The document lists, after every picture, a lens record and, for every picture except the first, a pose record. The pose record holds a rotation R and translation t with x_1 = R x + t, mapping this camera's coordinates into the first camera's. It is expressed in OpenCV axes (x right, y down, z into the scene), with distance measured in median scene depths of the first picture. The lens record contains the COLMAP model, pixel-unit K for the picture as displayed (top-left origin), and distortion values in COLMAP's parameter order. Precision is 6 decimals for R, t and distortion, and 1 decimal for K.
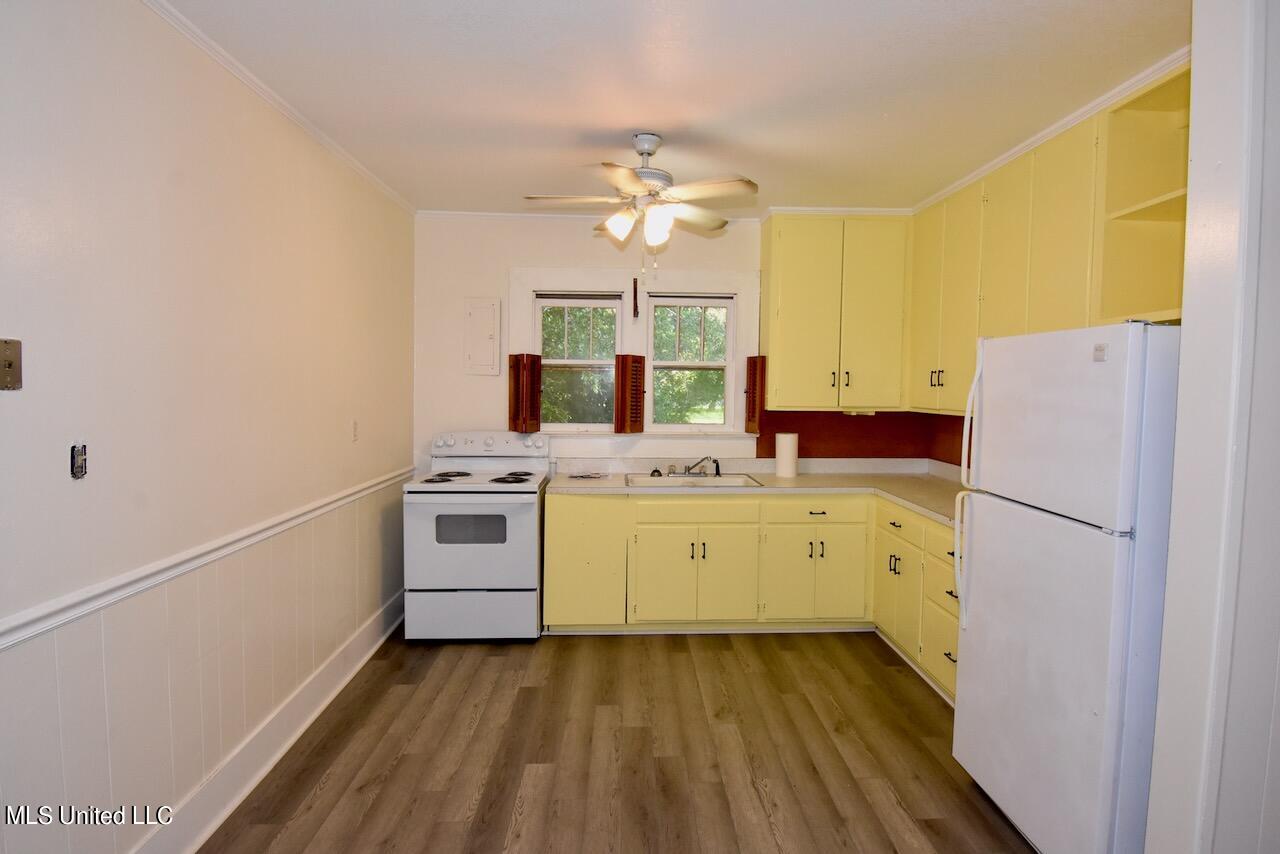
lens RADIAL K [[664.4, 0, 644.8], [0, 664.4, 420.0], [0, 0, 1]] dist [0.010336, -0.020342]
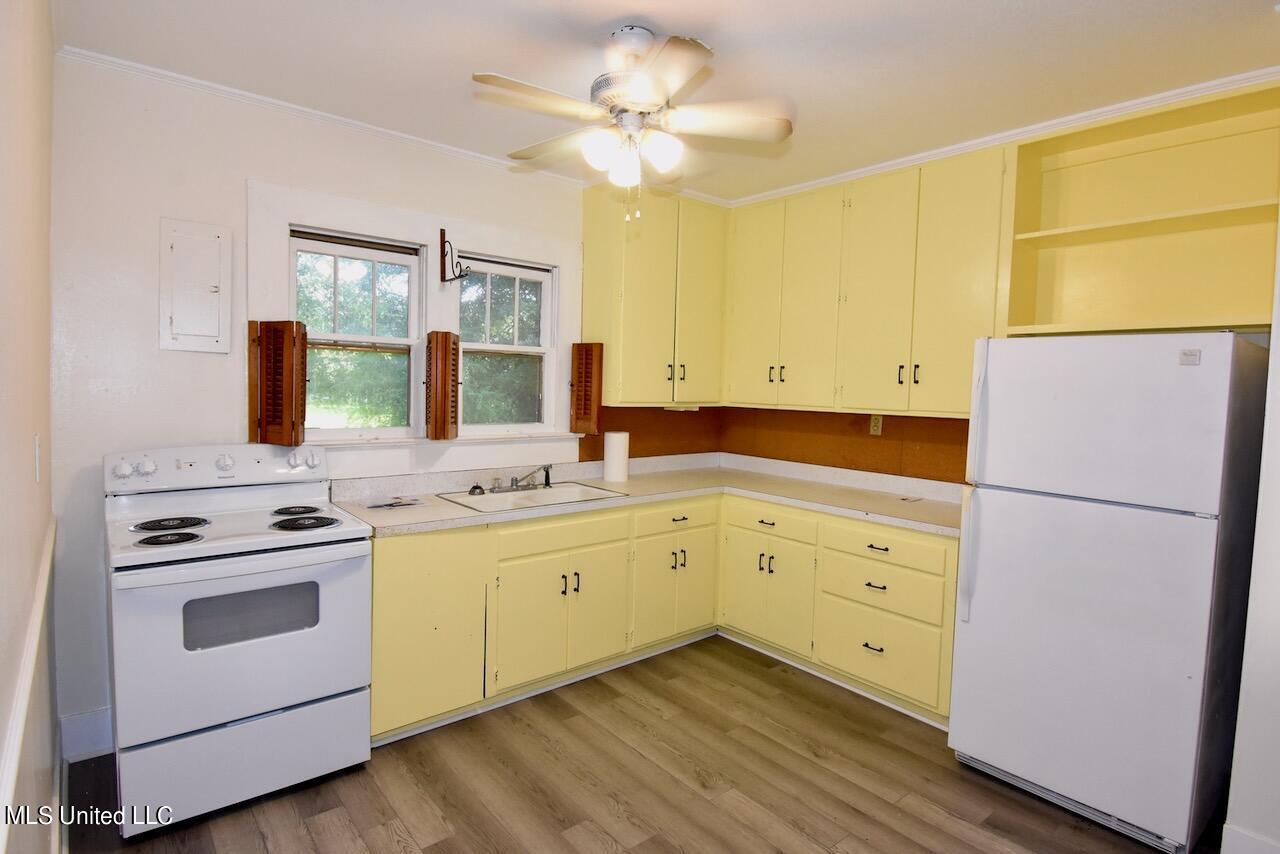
lens RADIAL K [[664.4, 0, 643.2], [0, 664.4, 422.0], [0, 0, 1]] dist [0.010336, -0.020342]
pose [[0.788343, -0.024422, 0.614751, -0.335095], [0.014183, 0.999668, 0.021524, -0.013413], [-0.615072, -0.008249, 0.788428, 0.314123]]
